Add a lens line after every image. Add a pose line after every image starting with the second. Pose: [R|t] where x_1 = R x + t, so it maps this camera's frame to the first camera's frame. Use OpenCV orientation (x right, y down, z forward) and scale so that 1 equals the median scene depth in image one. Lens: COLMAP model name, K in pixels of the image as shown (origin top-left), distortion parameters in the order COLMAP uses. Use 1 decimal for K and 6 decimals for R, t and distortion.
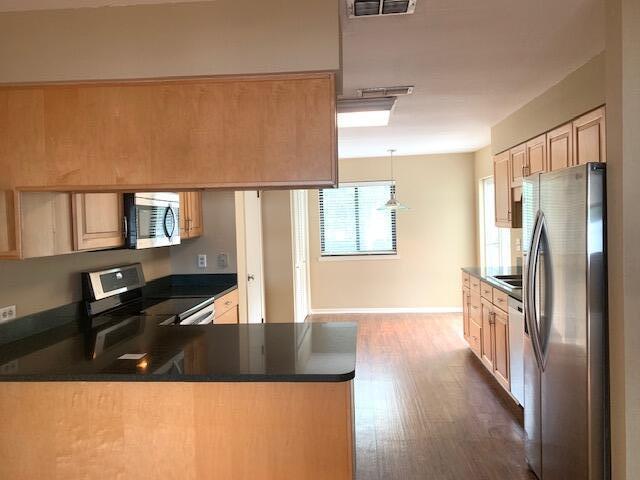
lens RADIAL K [[492.0, 0, 320.2], [0, 492.0, 238.9], [0, 0, 1]] dist [0.007956, -0.000746]
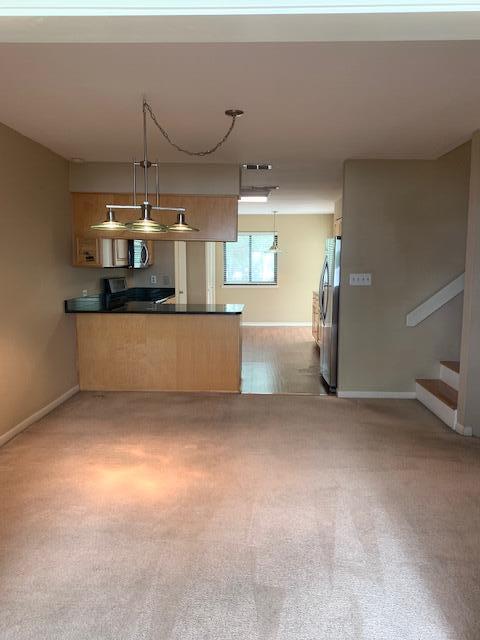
lens RADIAL K [[492.0, 0, 240.5], [0, 492.0, 320.4], [0, 0, 1]] dist [0.007956, -0.000746]
pose [[0.998372, 0.029728, 0.048676, -0.022774], [-0.033553, 0.996249, 0.079757, 0.035521], [-0.046122, -0.081261, 0.995625, -0.603508]]
